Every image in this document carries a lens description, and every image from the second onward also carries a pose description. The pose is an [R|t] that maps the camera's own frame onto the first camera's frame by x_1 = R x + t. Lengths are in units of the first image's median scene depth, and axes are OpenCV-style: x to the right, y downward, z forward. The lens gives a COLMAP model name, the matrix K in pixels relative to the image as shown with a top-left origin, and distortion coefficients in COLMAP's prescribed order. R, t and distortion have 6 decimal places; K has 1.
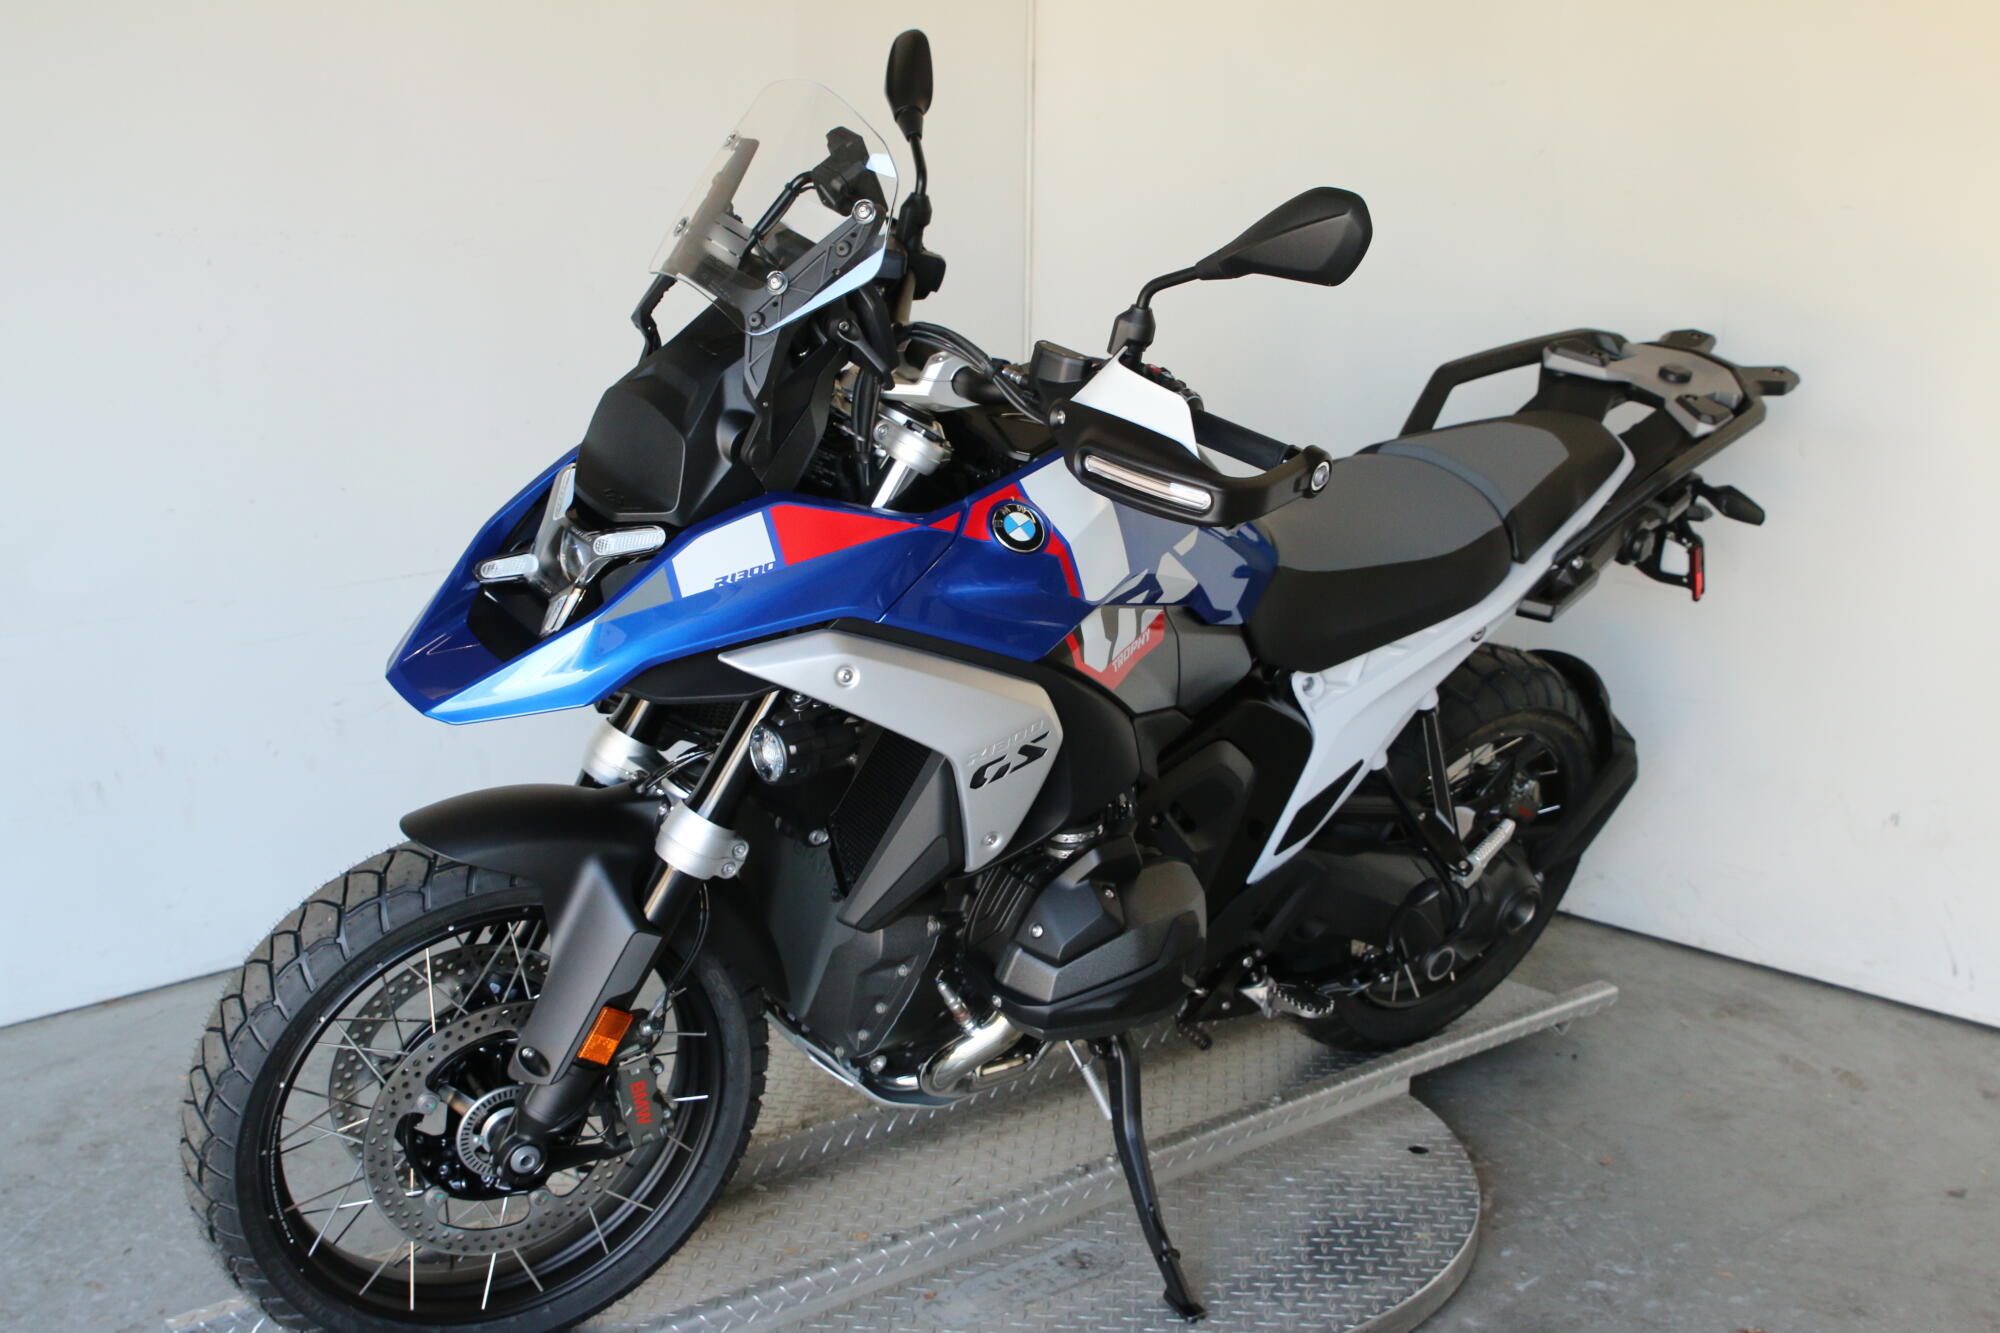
lens RADIAL K [[2493.9, 0, 986.8], [0, 2493.9, 669.1], [0, 0, 1]] dist [-0.076583, 0.000000]
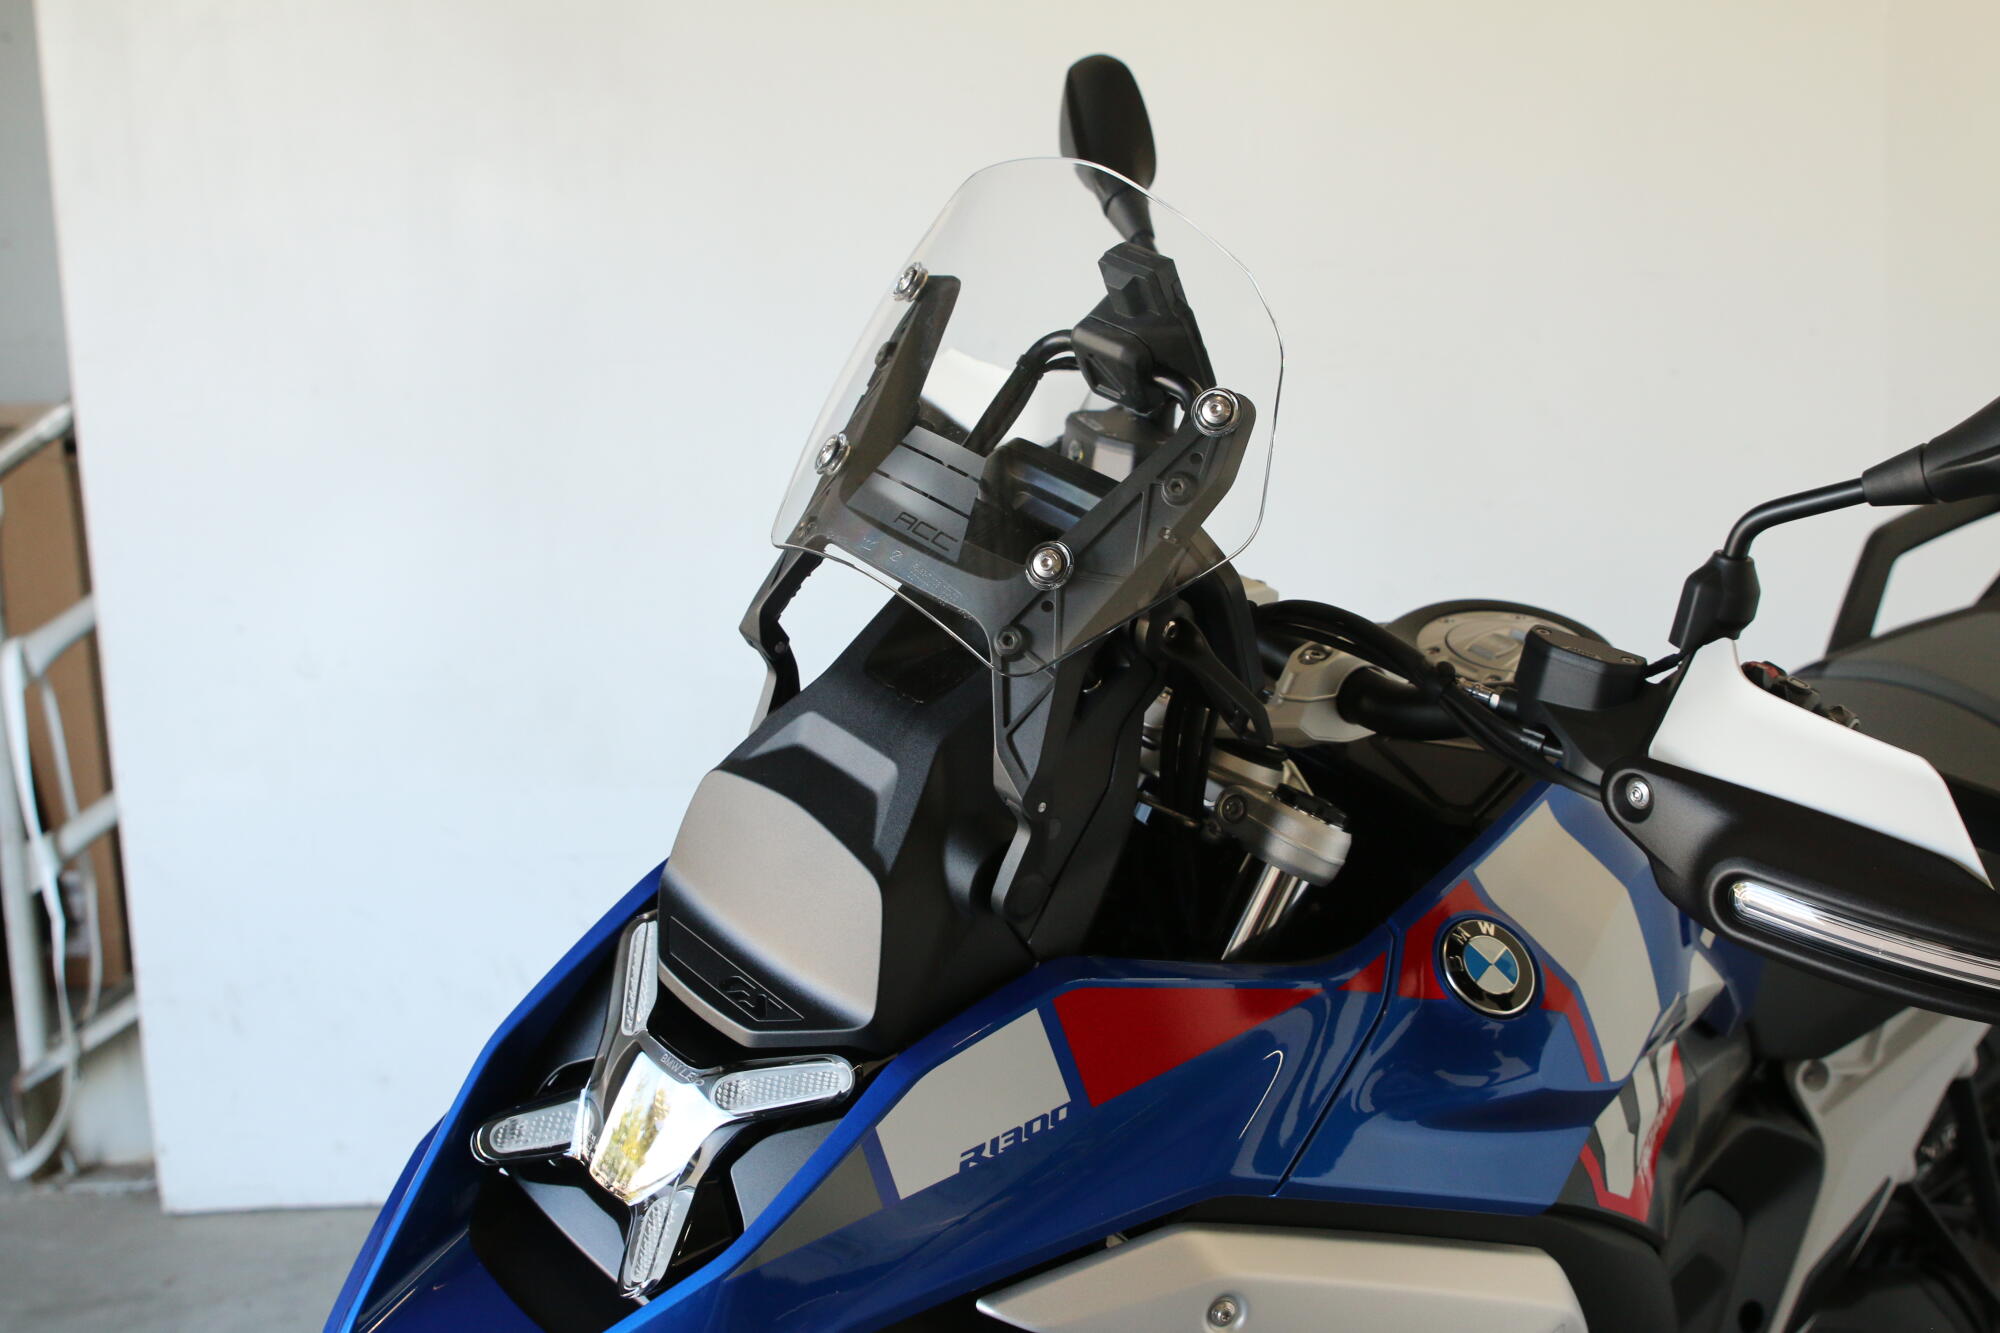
lens RADIAL K [[2493.9, 0, 1012.4], [0, 2493.9, 681.5], [0, 0, 1]] dist [-0.076583, 0.000000]
pose [[0.997246, -0.071133, 0.020968, -0.093969], [0.071857, 0.996762, -0.036078, -0.103292], [-0.018334, 0.037485, 0.999129, 0.454569]]
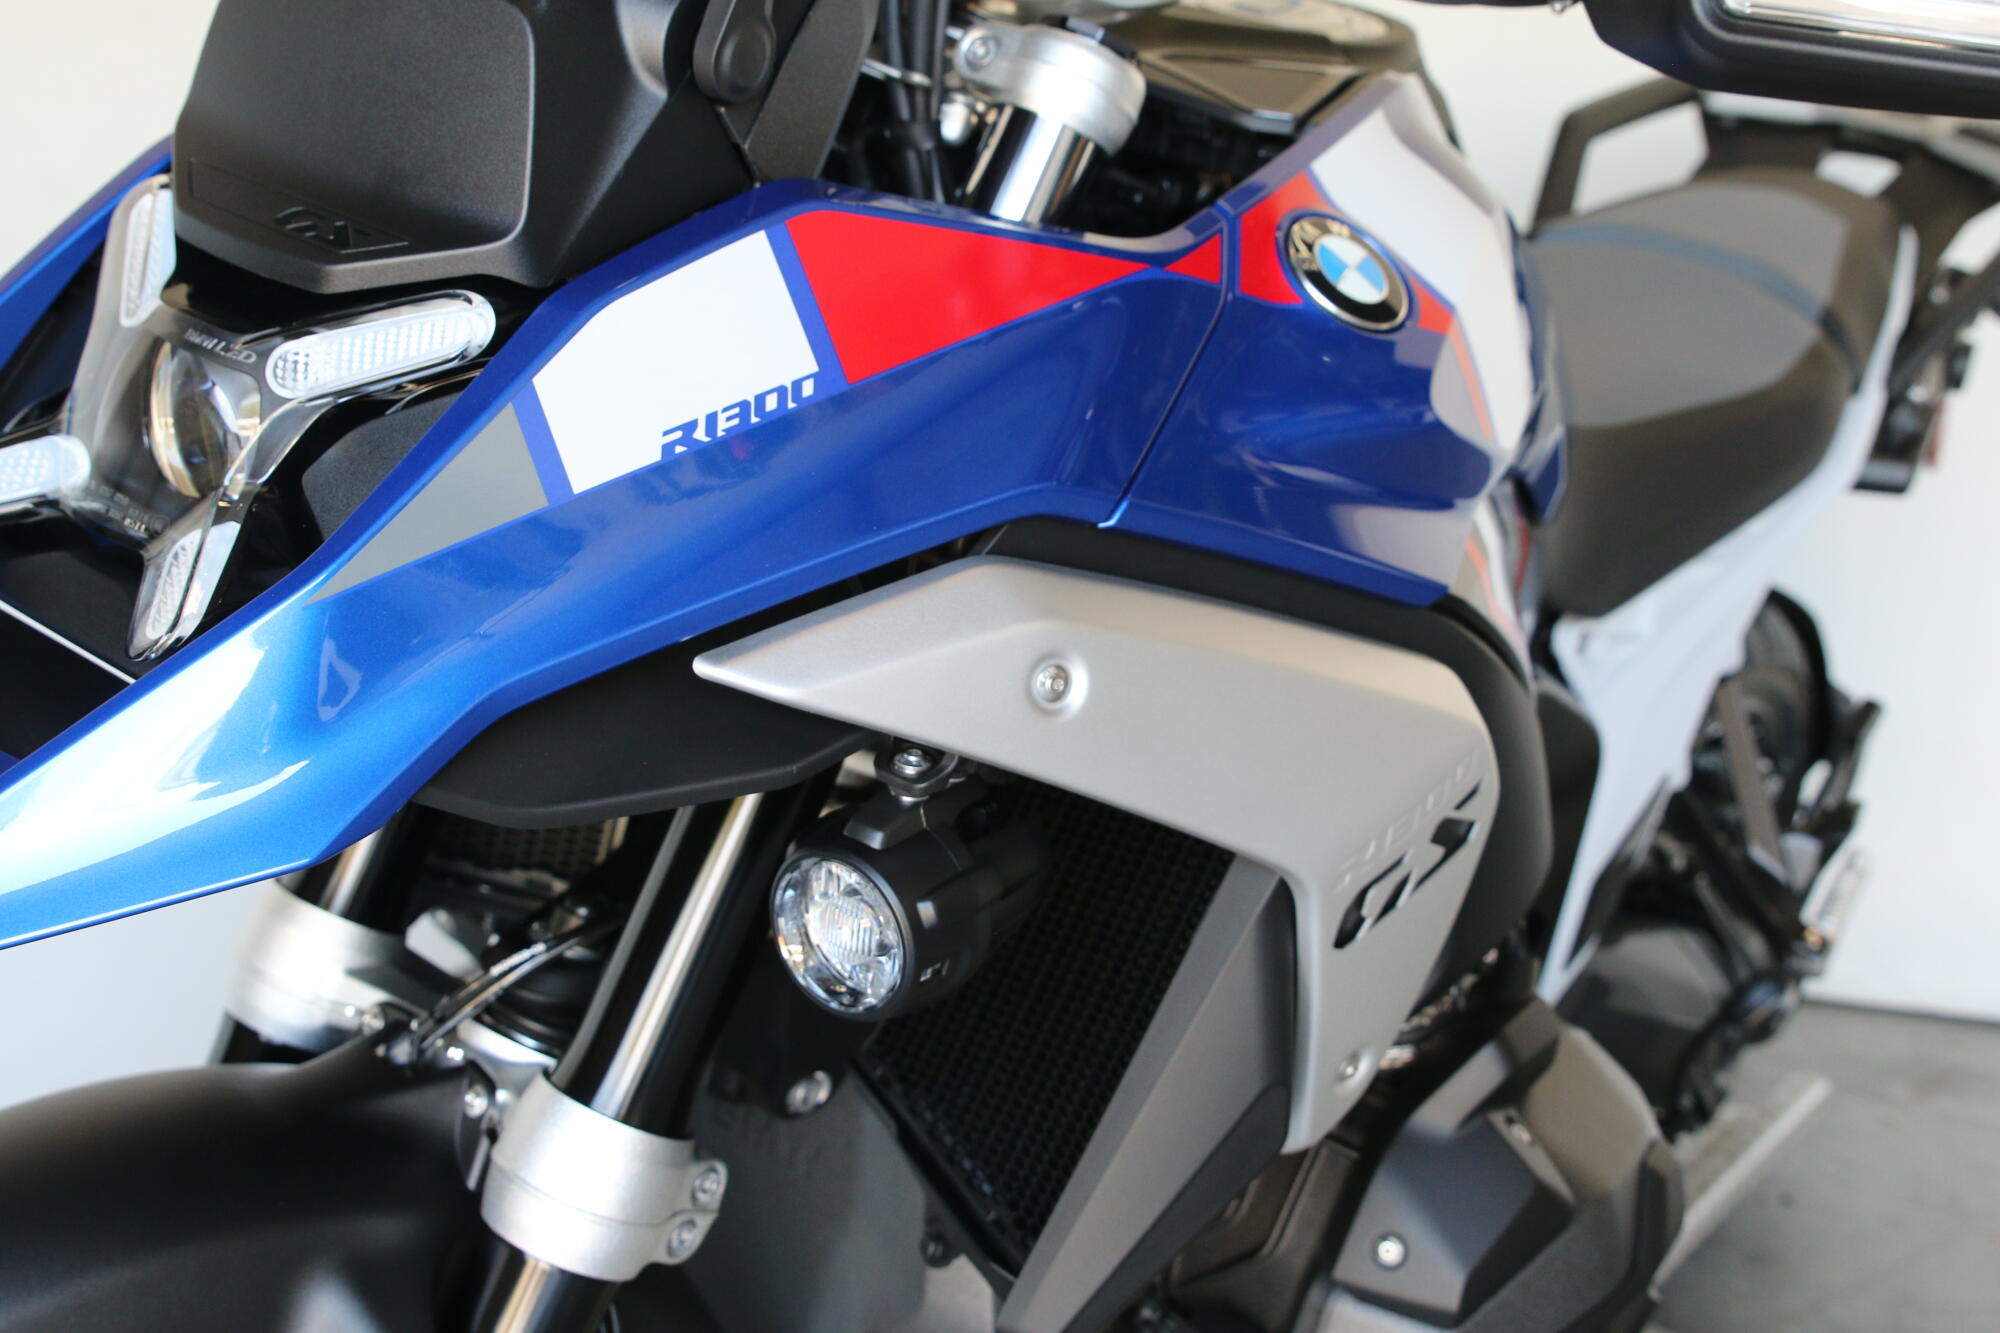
lens RADIAL K [[2493.9, 0, 997.4], [0, 2493.9, 650.4], [0, 0, 1]] dist [-0.076583, 0.000000]
pose [[0.970788, -0.108014, 0.214251, -0.128358], [0.114626, 0.993234, -0.018642, 0.003548], [-0.210787, 0.042656, 0.976601, 0.615011]]
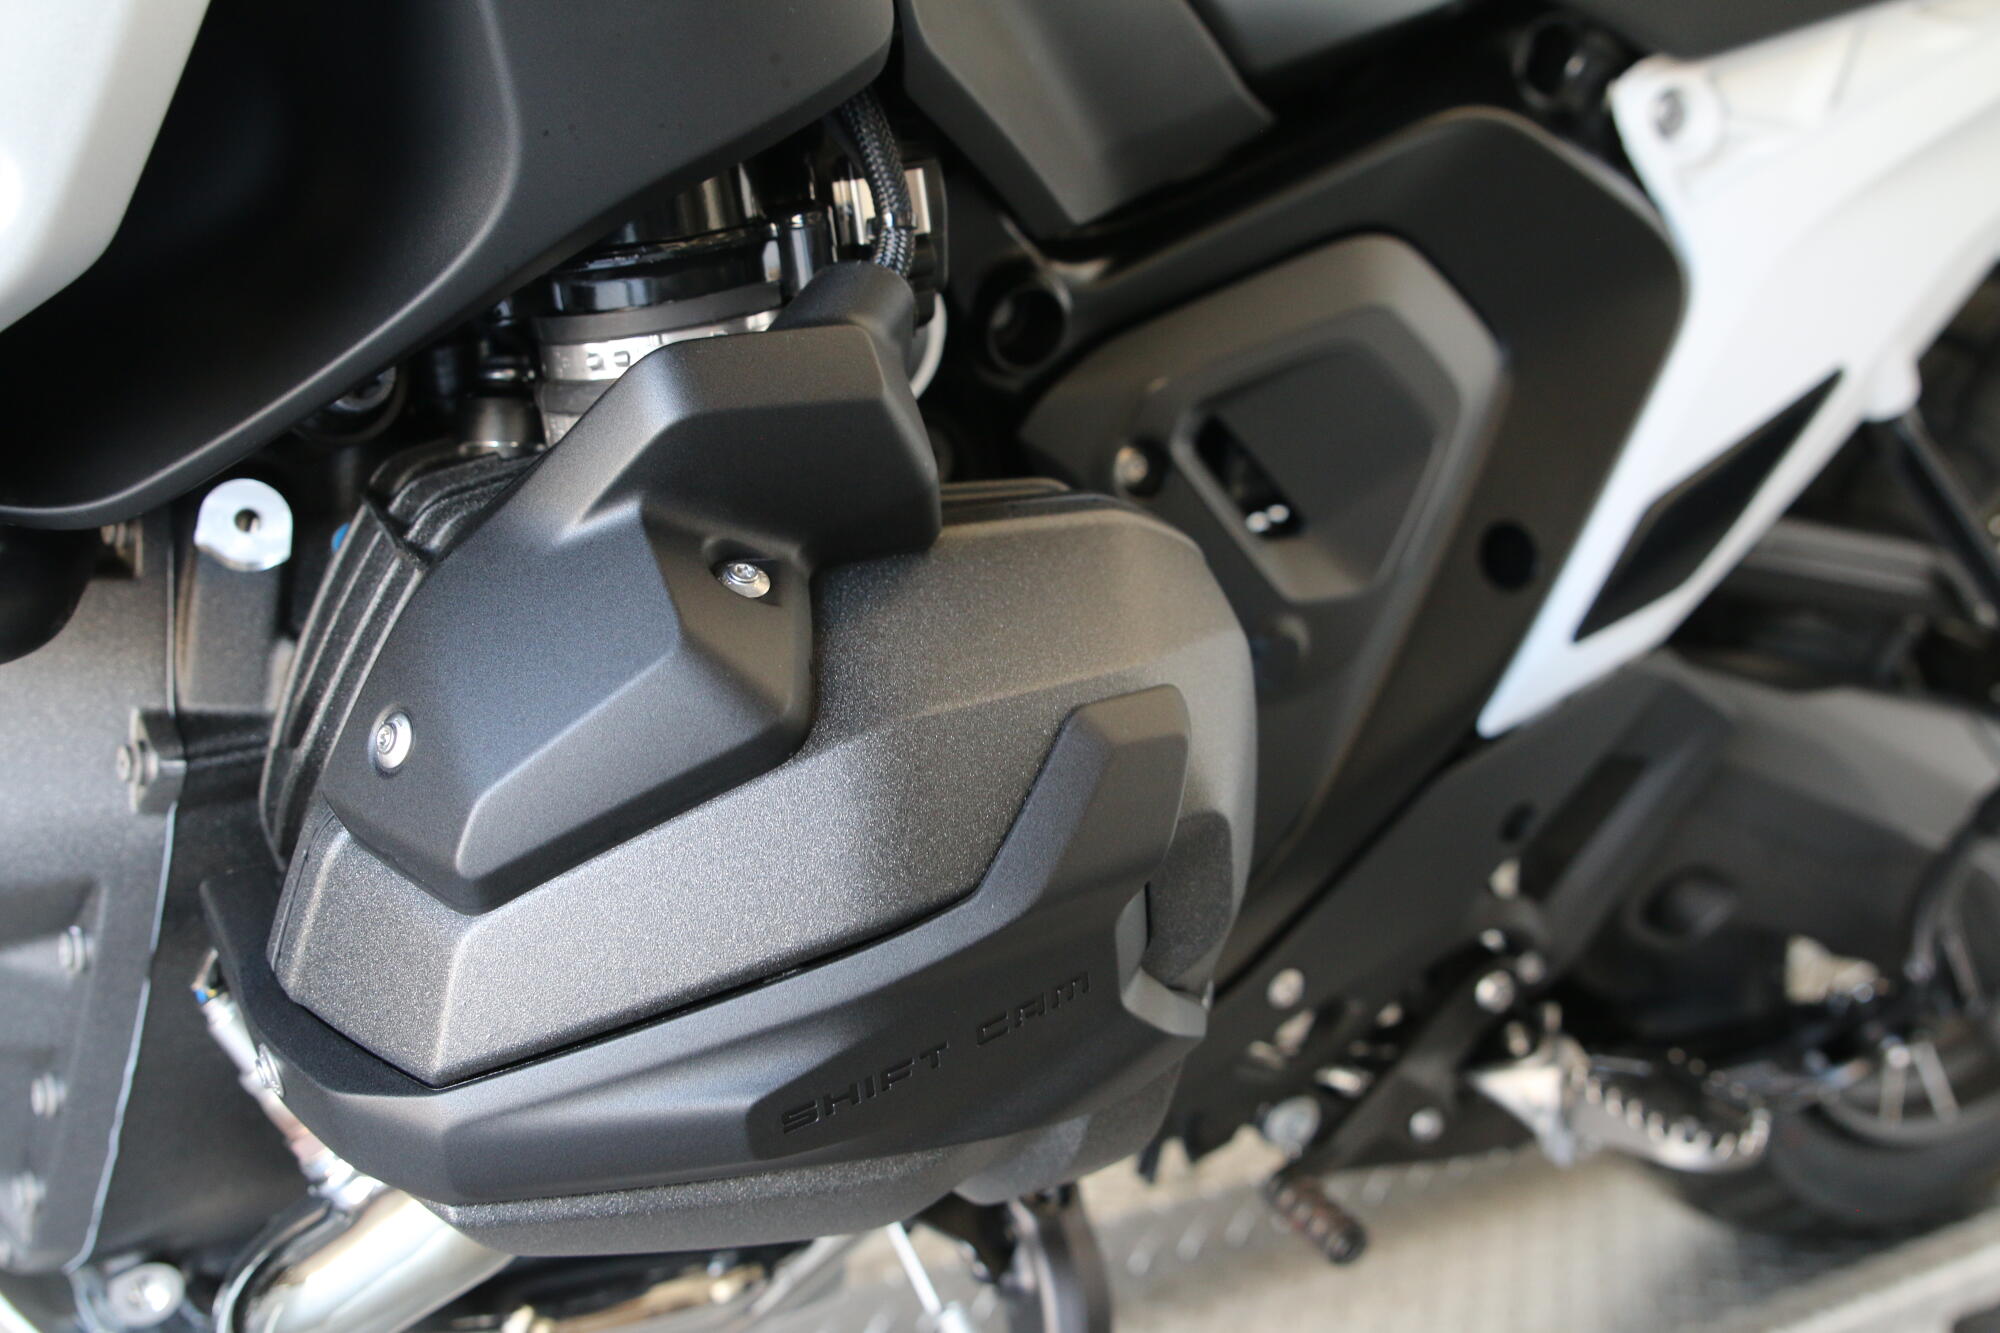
lens RADIAL K [[2493.9, 0, 998.9], [0, 2493.9, 653.4], [0, 0, 1]] dist [-0.076583, 0.000000]
pose [[0.991346, -0.006159, -0.131133, 0.102743], [-0.001130, 0.998462, -0.055435, 0.112935], [0.131273, 0.055104, 0.989814, 0.821488]]
